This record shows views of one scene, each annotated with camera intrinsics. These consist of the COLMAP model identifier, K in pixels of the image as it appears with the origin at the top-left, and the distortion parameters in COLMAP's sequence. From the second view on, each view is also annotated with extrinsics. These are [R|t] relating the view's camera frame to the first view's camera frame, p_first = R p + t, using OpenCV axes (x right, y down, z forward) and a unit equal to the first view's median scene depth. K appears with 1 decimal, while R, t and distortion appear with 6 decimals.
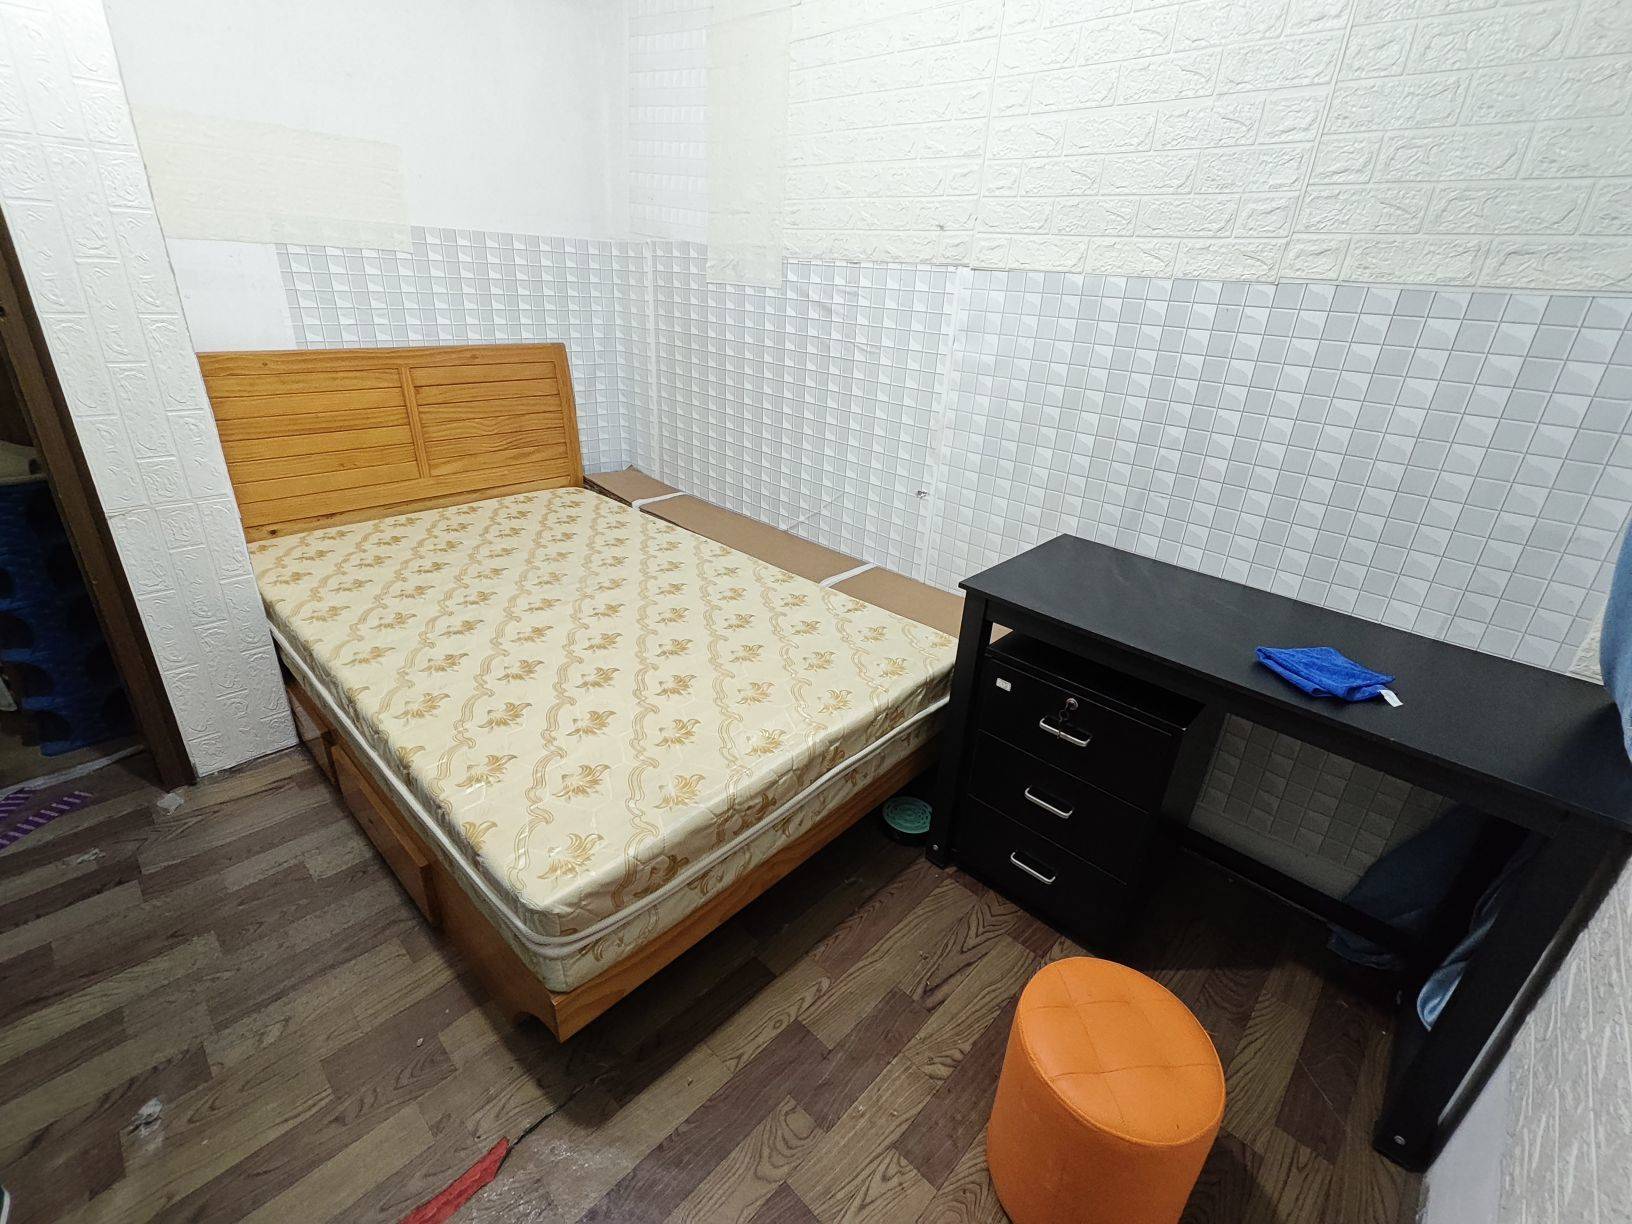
lens RADIAL K [[744.1, 0, 814.9], [0, 744.1, 606.5], [0, 0, 1]] dist [-0.003001, -0.000392]
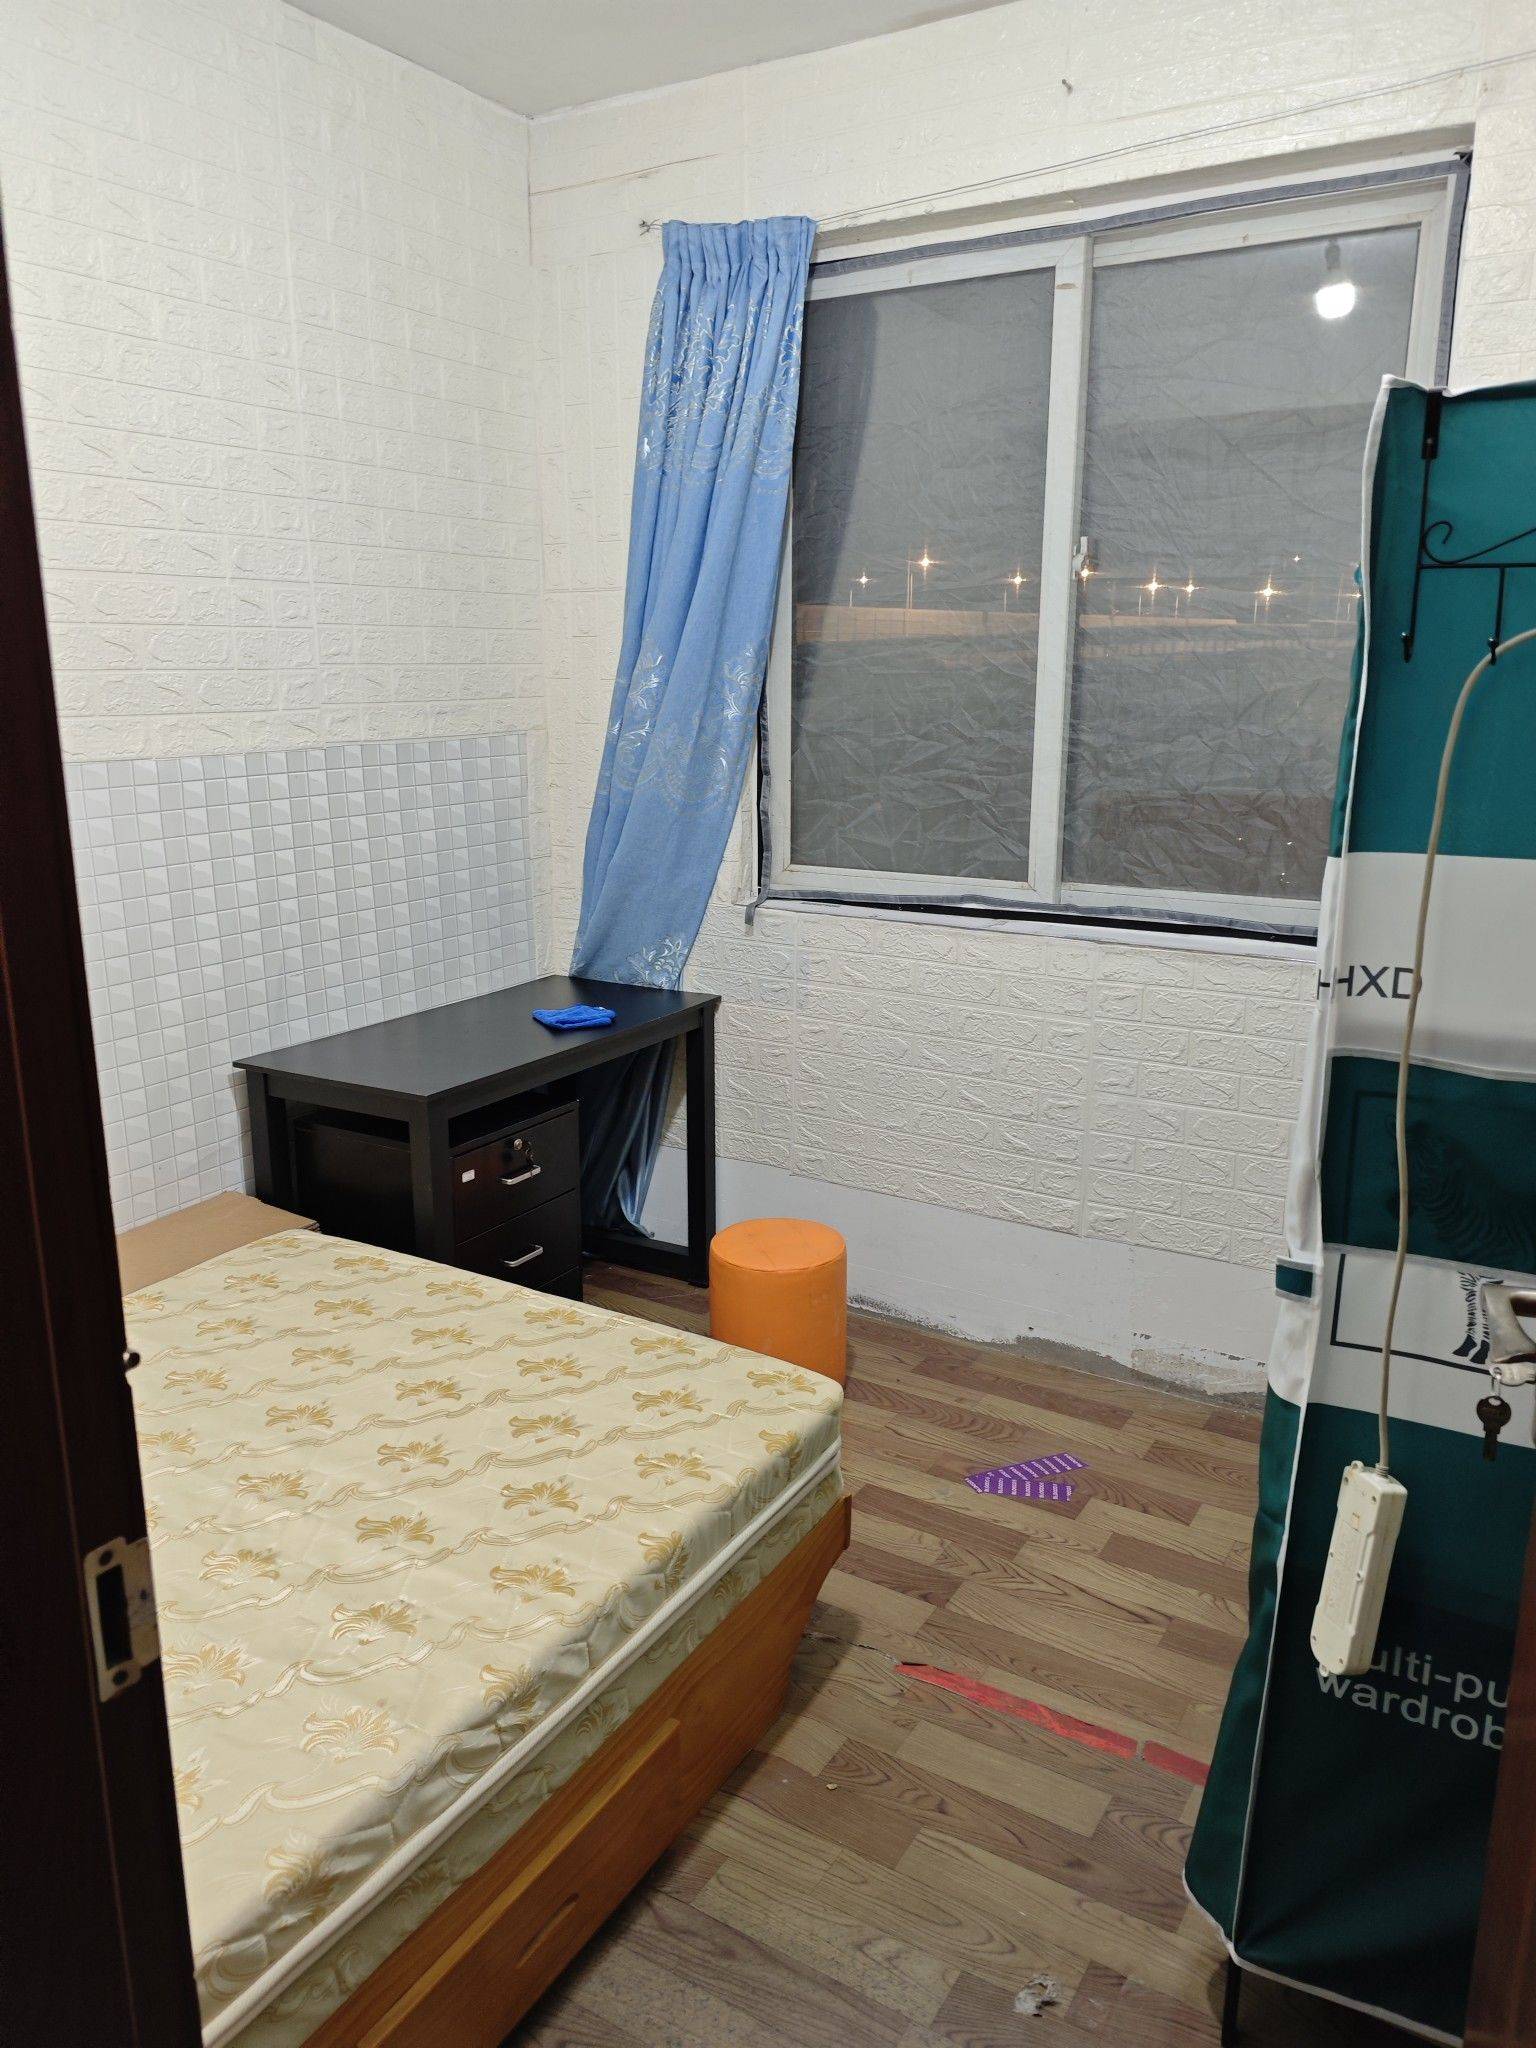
lens RADIAL K [[1449.5, 0, 766.1], [0, 1449.5, 1024.8], [0, 0, 1]] dist [0.000987, 0.000659]
pose [[-0.214263, -0.288099, 0.933322, -1.557495], [0.389467, 0.851074, 0.352120, -0.584806], [-0.895772, 0.438944, -0.070149, 0.758265]]
